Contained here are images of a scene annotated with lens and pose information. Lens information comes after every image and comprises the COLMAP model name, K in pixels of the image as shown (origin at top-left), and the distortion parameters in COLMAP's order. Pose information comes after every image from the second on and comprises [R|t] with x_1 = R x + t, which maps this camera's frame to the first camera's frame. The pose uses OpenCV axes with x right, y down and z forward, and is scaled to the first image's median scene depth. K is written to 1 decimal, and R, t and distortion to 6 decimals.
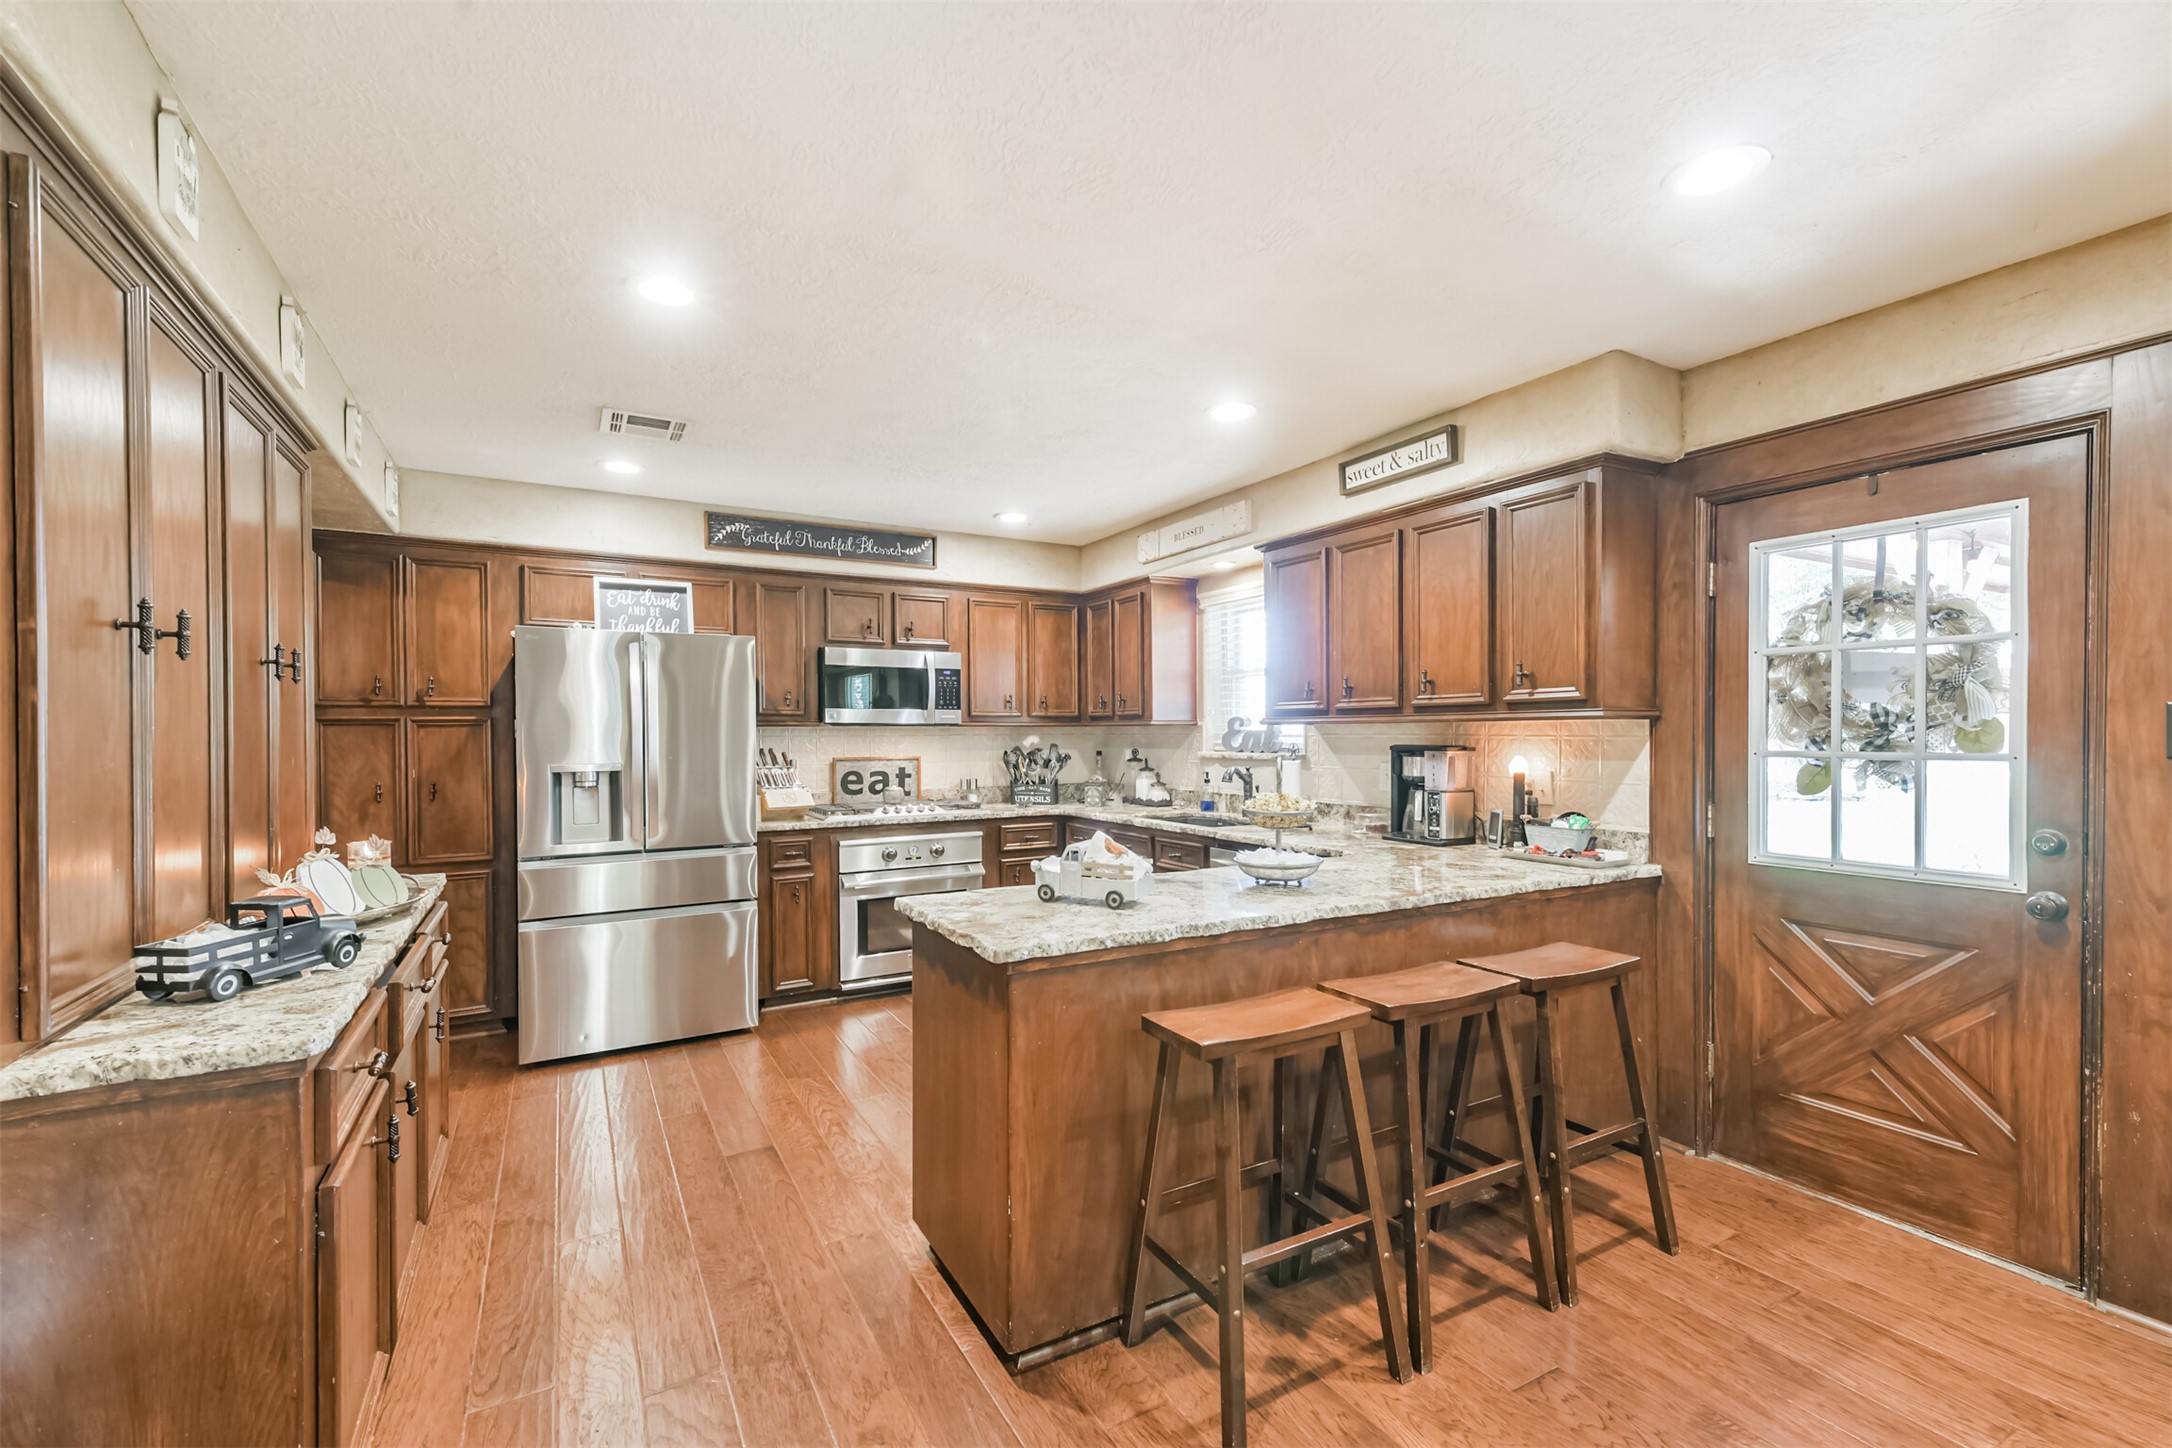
lens RADIAL K [[925.7, 0, 1095.5], [0, 925.7, 740.0], [0, 0, 1]] dist [-0.000794, -0.002160]
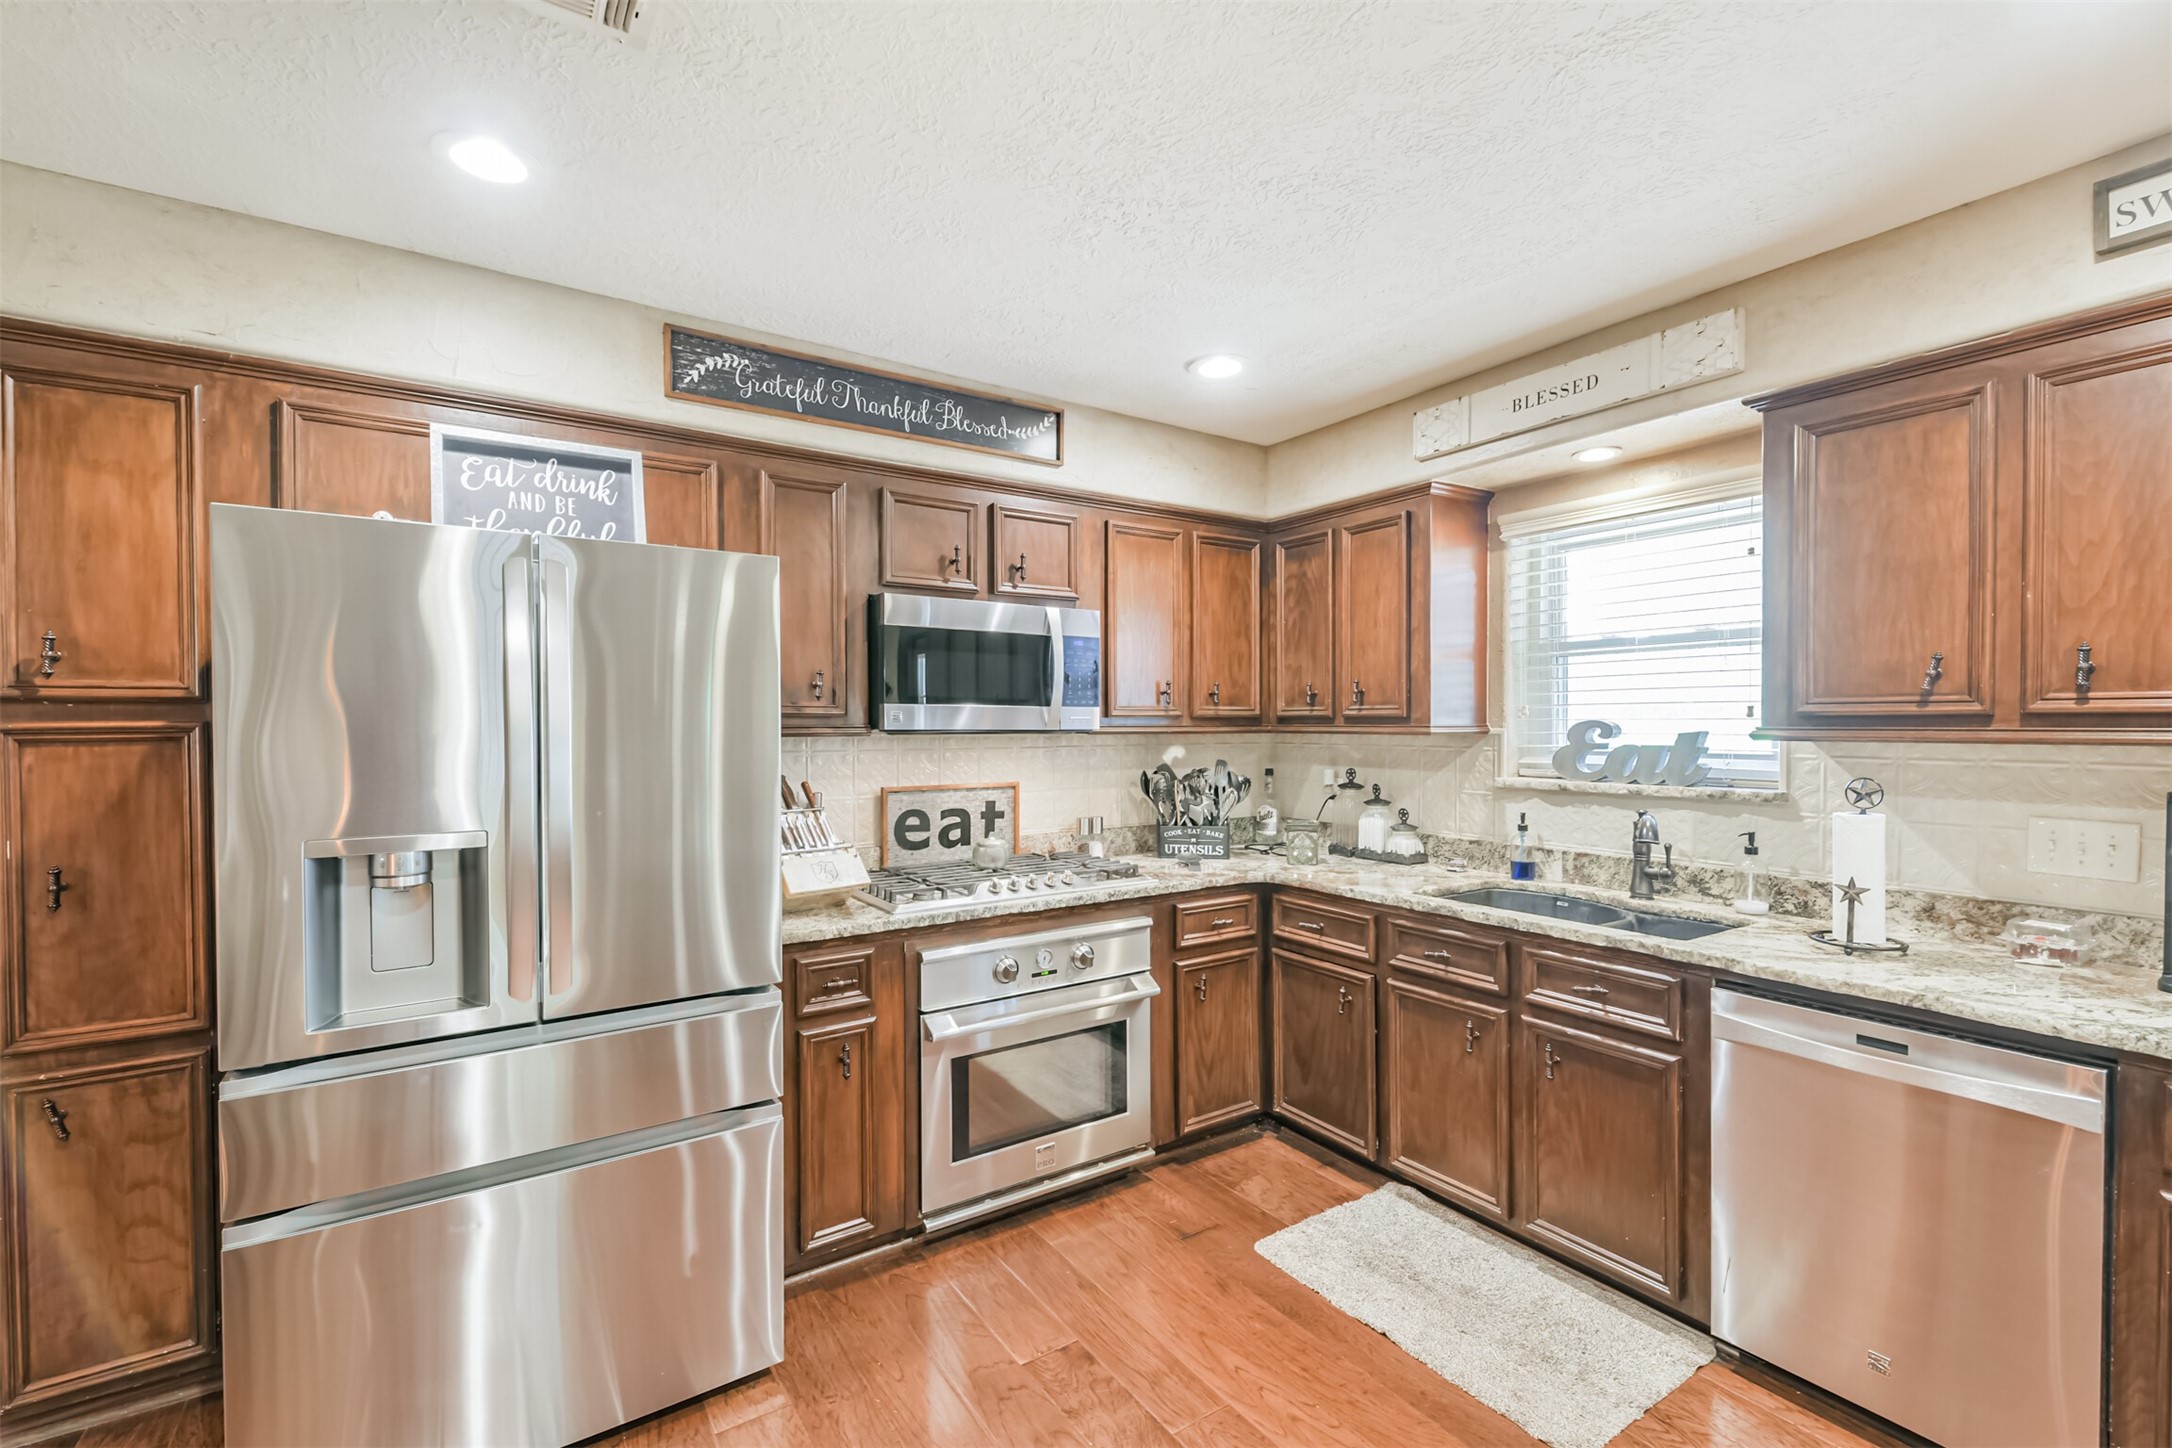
lens RADIAL K [[925.7, 0, 1080.4], [0, 925.7, 734.3], [0, 0, 1]] dist [-0.000794, -0.002160]
pose [[0.998434, 0.002828, 0.055868, -0.203466], [-0.003125, 0.999981, 0.005238, -0.019069], [-0.055852, -0.005404, 0.998424, 0.436261]]
